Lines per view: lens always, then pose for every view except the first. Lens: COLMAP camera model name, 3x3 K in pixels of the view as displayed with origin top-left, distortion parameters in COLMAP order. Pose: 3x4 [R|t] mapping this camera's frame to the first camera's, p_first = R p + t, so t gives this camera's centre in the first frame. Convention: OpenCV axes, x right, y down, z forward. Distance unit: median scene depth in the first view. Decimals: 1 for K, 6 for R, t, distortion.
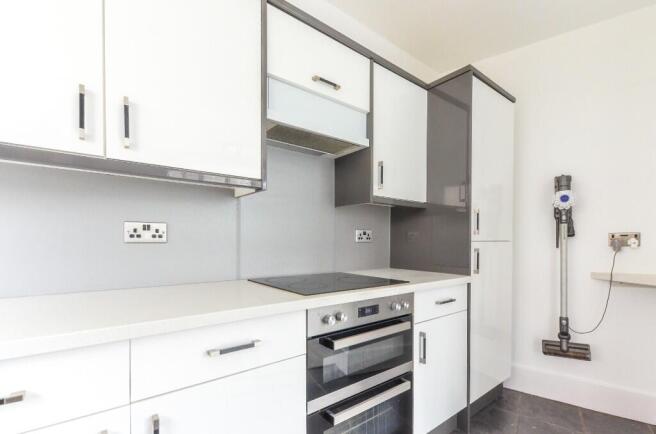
lens RADIAL K [[296.0, 0, 329.3], [0, 296.0, 246.0], [0, 0, 1]] dist [-0.015606, -0.000081]
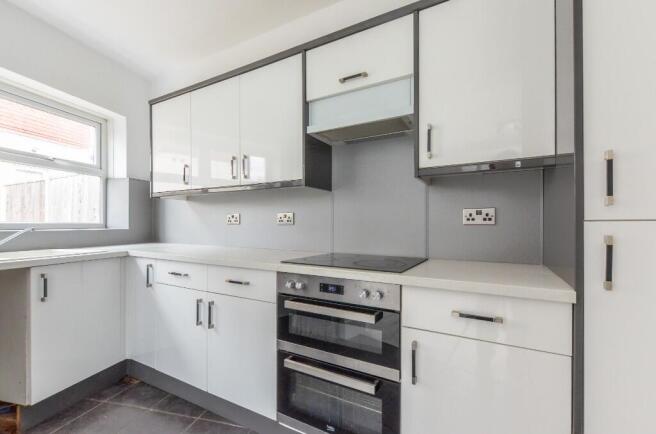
lens RADIAL K [[285.0, 0, 338.5], [0, 285.0, 224.3], [0, 0, 1]] dist [0.000186, -0.000372]
pose [[0.385957, -0.001812, -0.922515, 0.827092], [-0.012849, 0.999891, -0.007339, -0.002356], [0.922427, 0.014686, 0.385891, 0.481159]]
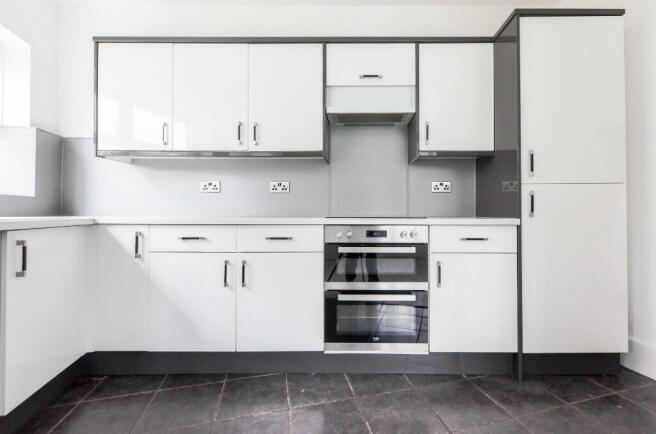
lens RADIAL K [[286.3, 0, 356.6], [0, 286.3, 209.3], [0, 0, 1]] dist [0.000149, 0.000041]
pose [[0.784610, -0.007461, -0.619945, 0.693117], [-0.005418, 0.999807, -0.018891, 0.098744], [0.619966, 0.018181, 0.784418, -0.099461]]
